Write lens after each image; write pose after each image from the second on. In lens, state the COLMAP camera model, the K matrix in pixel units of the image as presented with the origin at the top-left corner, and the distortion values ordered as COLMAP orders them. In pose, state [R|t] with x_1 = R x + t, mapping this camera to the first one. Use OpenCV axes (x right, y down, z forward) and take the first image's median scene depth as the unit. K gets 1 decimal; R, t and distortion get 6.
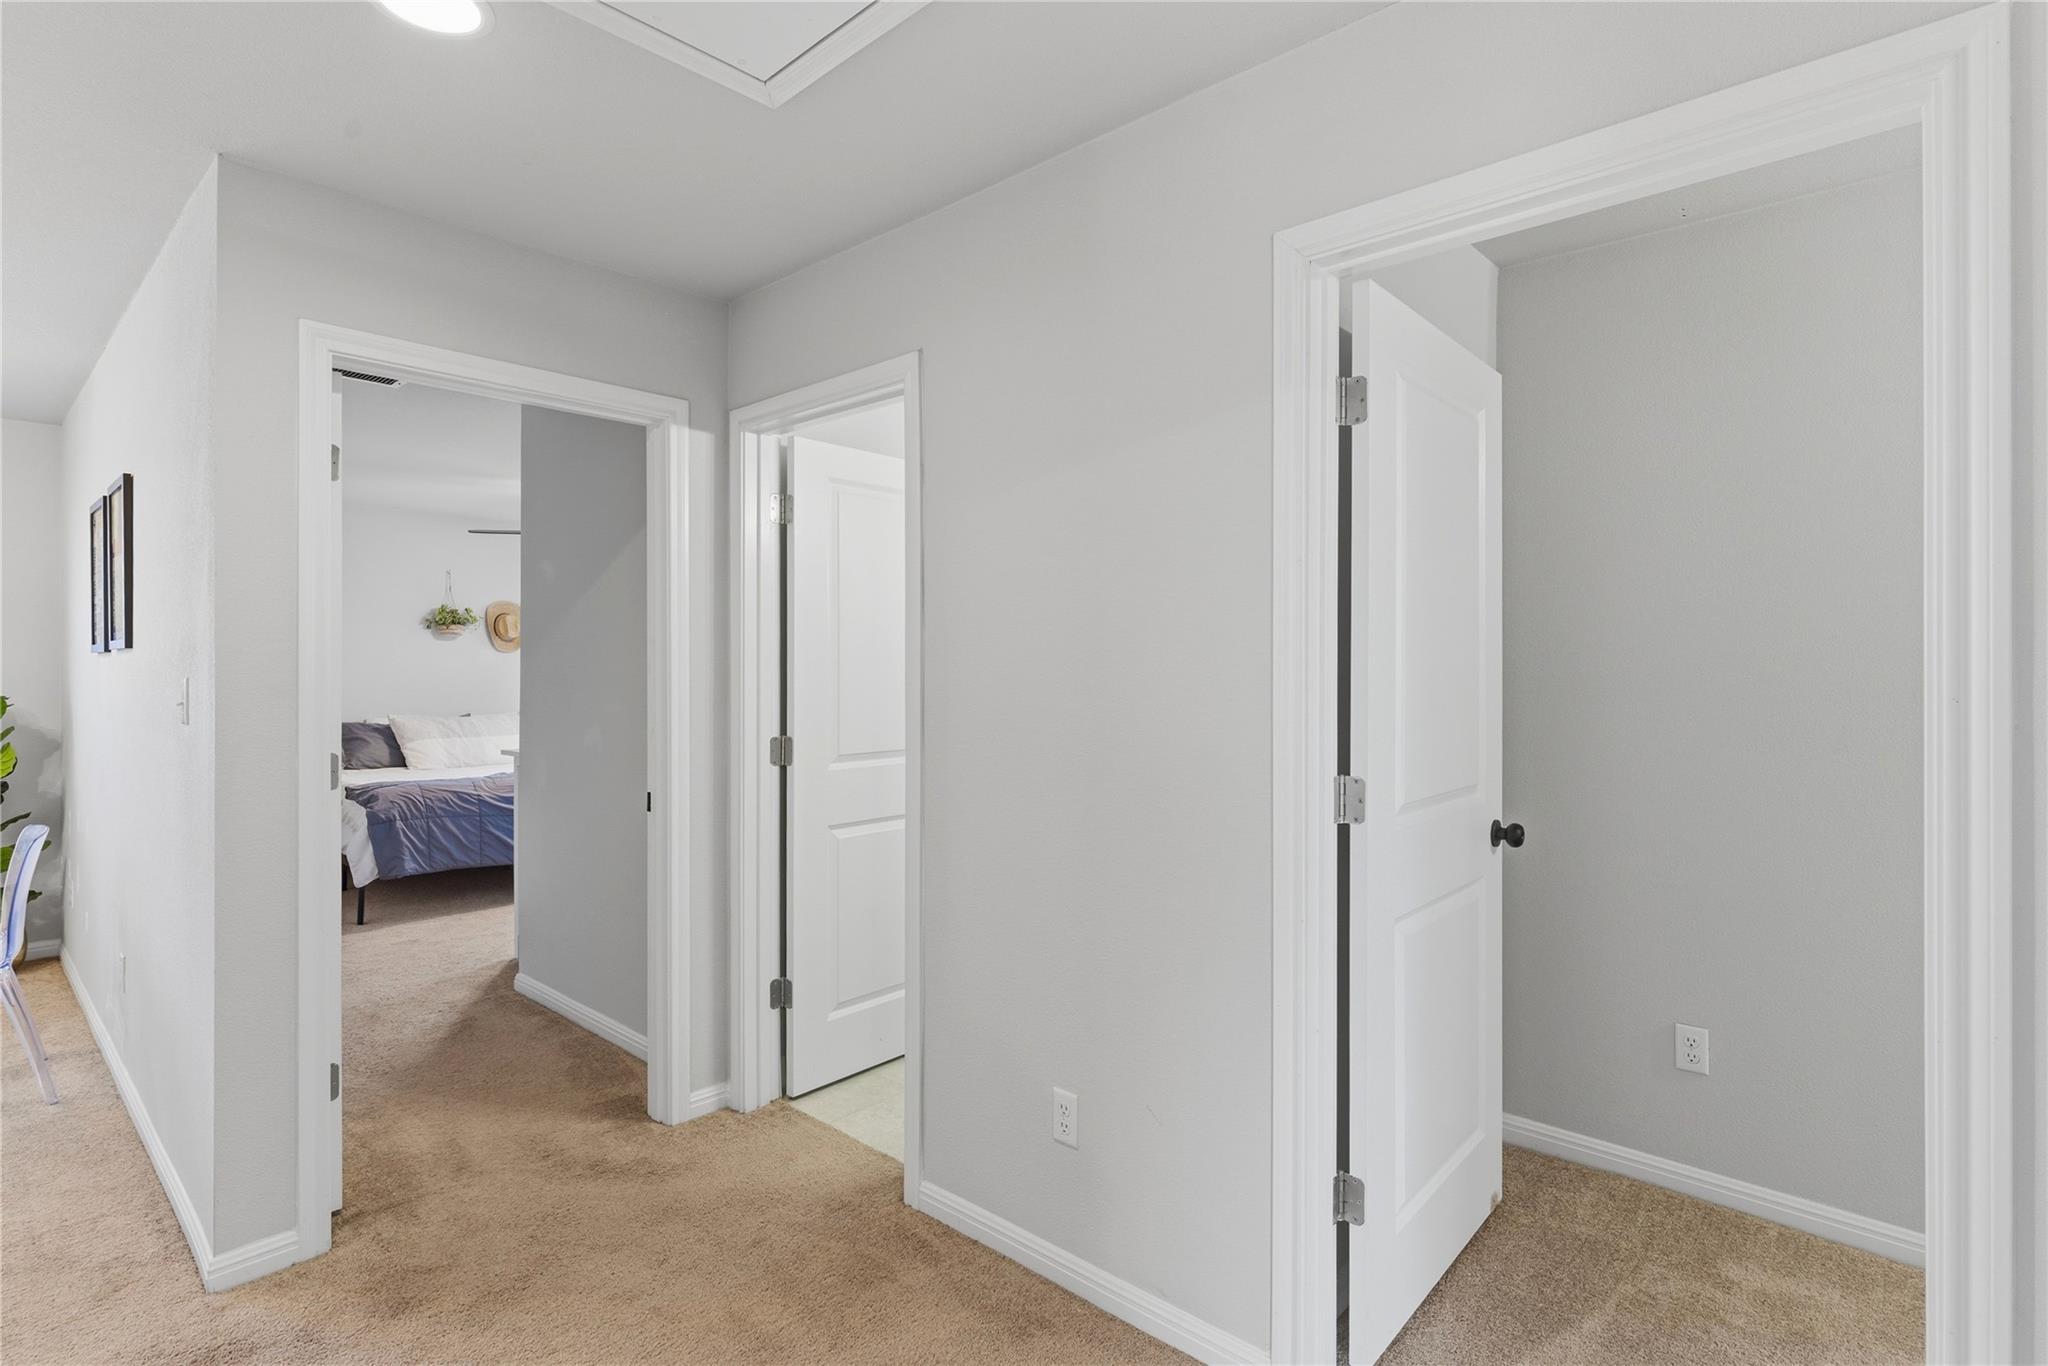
lens RADIAL K [[1000.4, 0, 1018.5], [0, 1000.4, 676.5], [0, 0, 1]] dist [-0.000522, -0.004664]
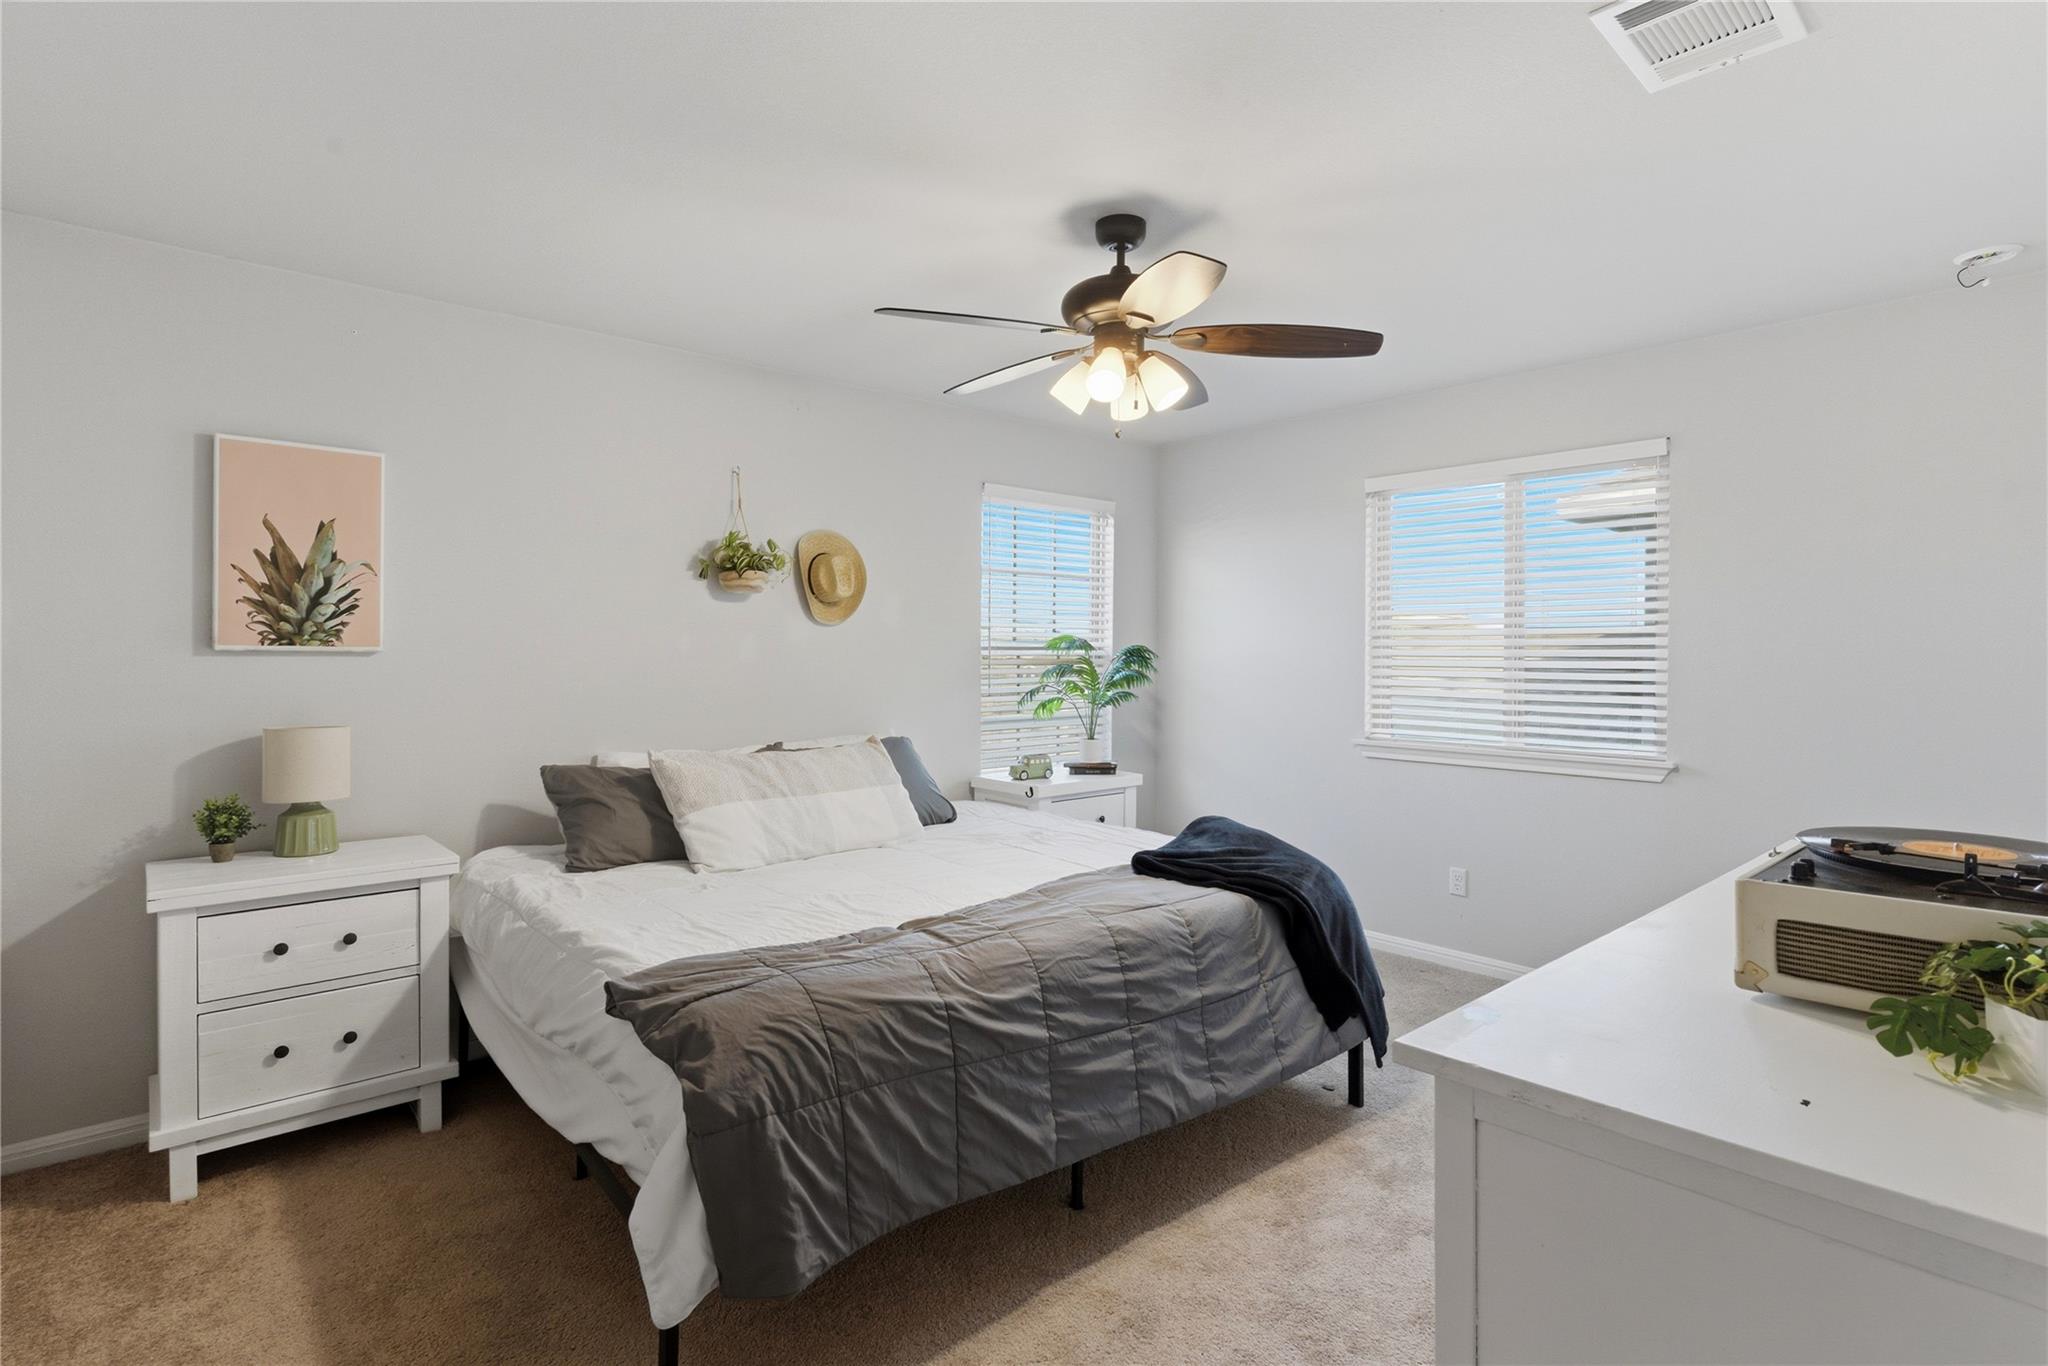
lens RADIAL K [[1000.4, 0, 1029.2], [0, 1000.4, 675.8], [0, 0, 1]] dist [-0.000522, -0.004664]
pose [[0.994776, 0.009134, -0.101673, -0.475726], [-0.007809, 0.999879, 0.013423, -0.006576], [0.101783, -0.012559, 0.994727, 0.643621]]
